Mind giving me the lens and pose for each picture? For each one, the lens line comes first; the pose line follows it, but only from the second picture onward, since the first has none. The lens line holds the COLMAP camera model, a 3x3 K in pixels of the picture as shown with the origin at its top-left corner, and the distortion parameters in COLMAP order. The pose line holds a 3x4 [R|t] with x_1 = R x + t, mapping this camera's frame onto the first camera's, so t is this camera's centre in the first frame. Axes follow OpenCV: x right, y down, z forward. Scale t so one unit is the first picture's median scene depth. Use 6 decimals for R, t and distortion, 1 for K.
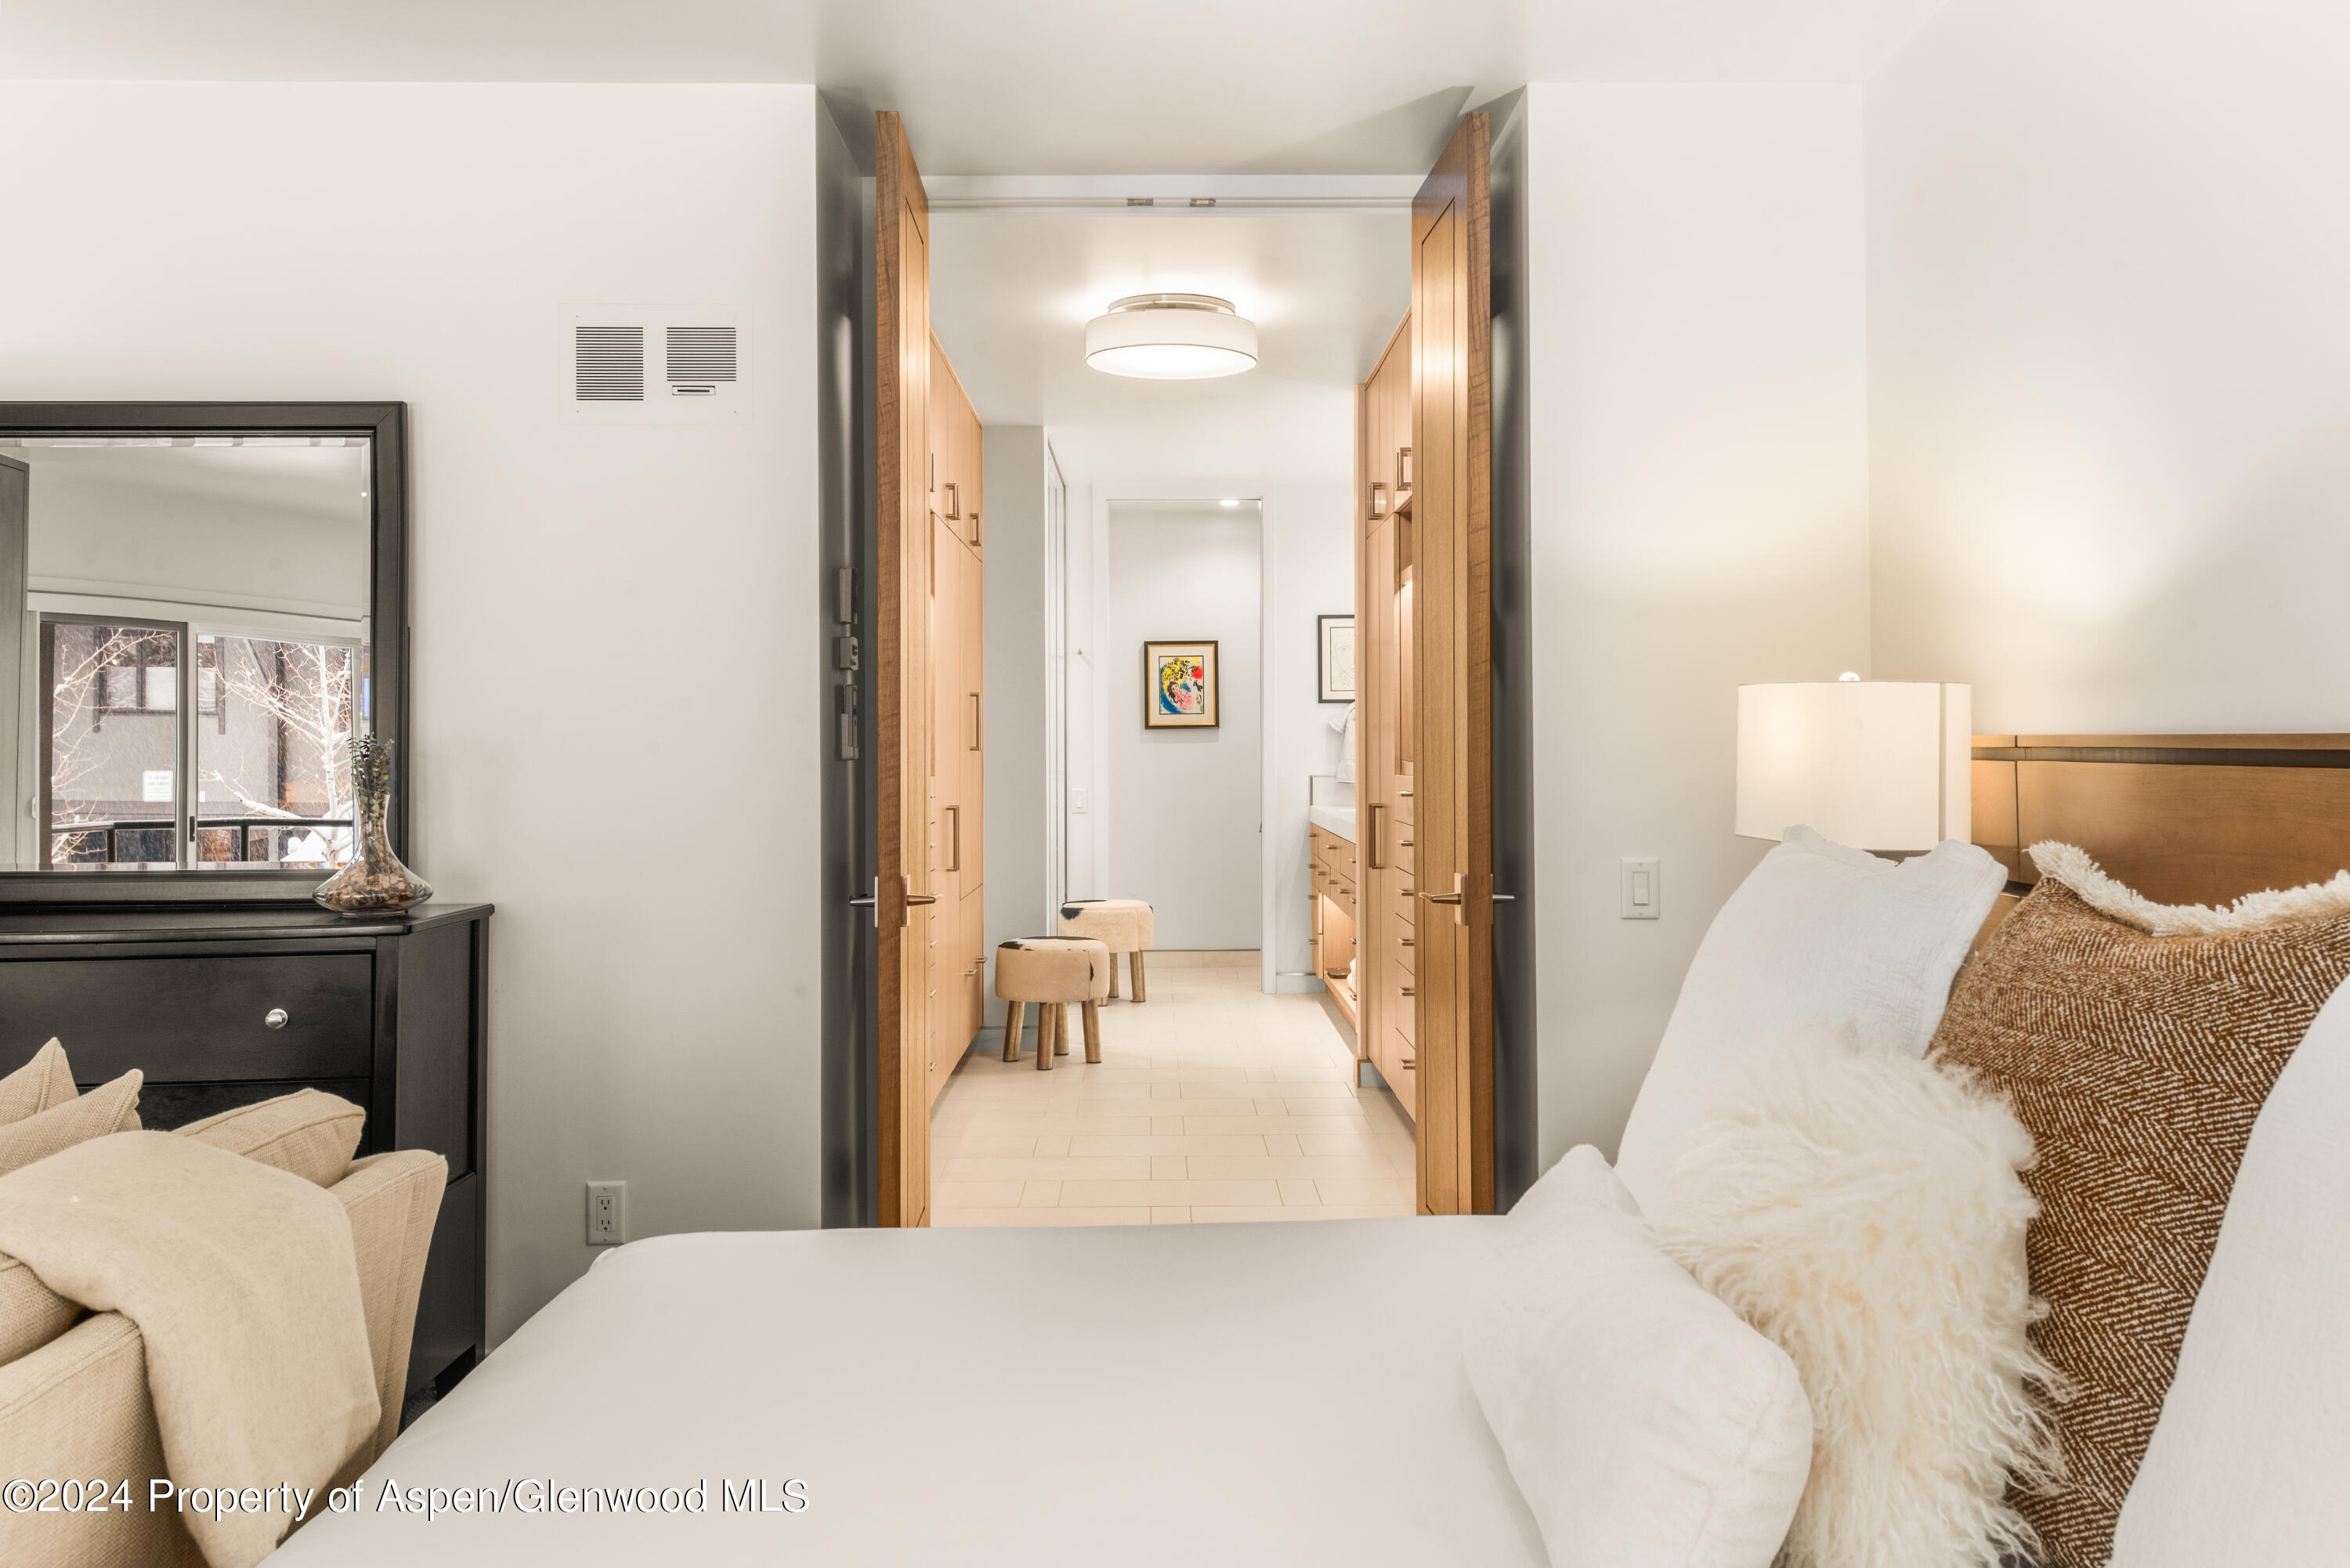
lens RADIAL K [[1924.9, 0, 1178.3], [0, 1924.9, 779.8], [0, 0, 1]] dist [0.007262, 0.001226]
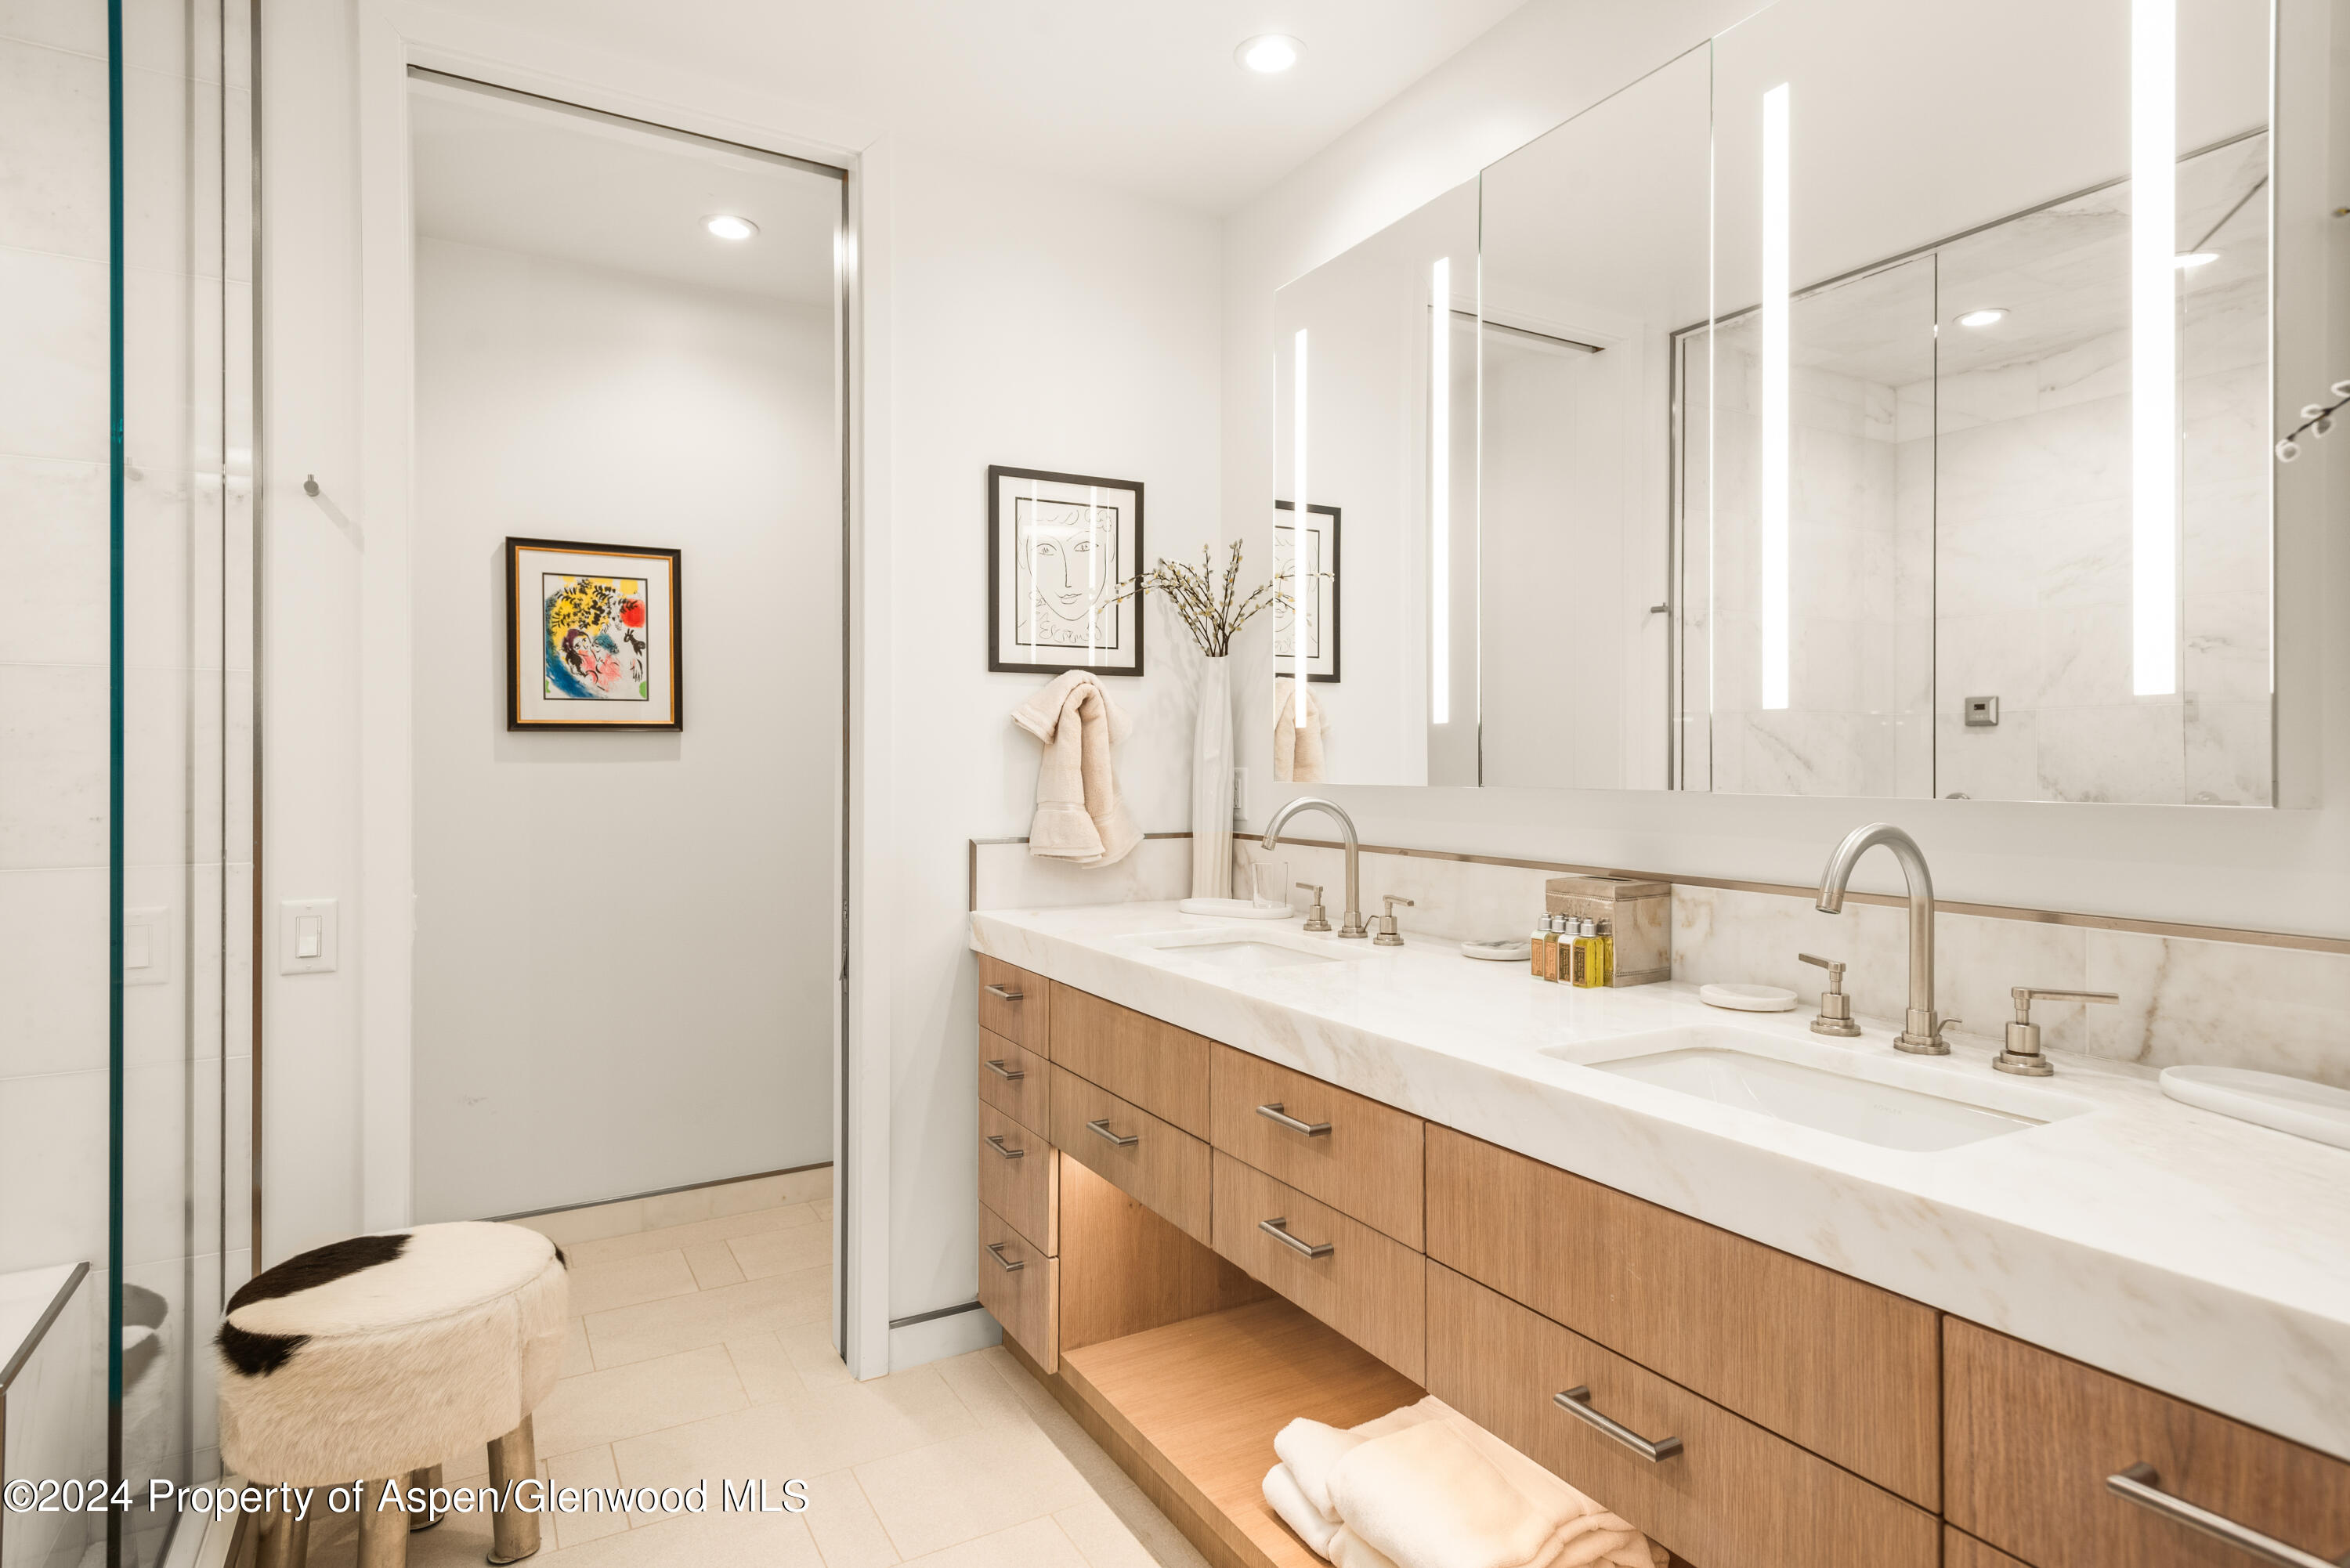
lens RADIAL K [[1261.8, 0, 1178.1], [0, 1261.8, 770.6], [0, 0, 1]] dist [0.031912, 0.000519]
pose [[0.874720, 0.001394, 0.484627, -0.024586], [0.003902, 0.999943, -0.009920, -0.013058], [-0.484614, 0.010568, 0.874664, 0.658572]]
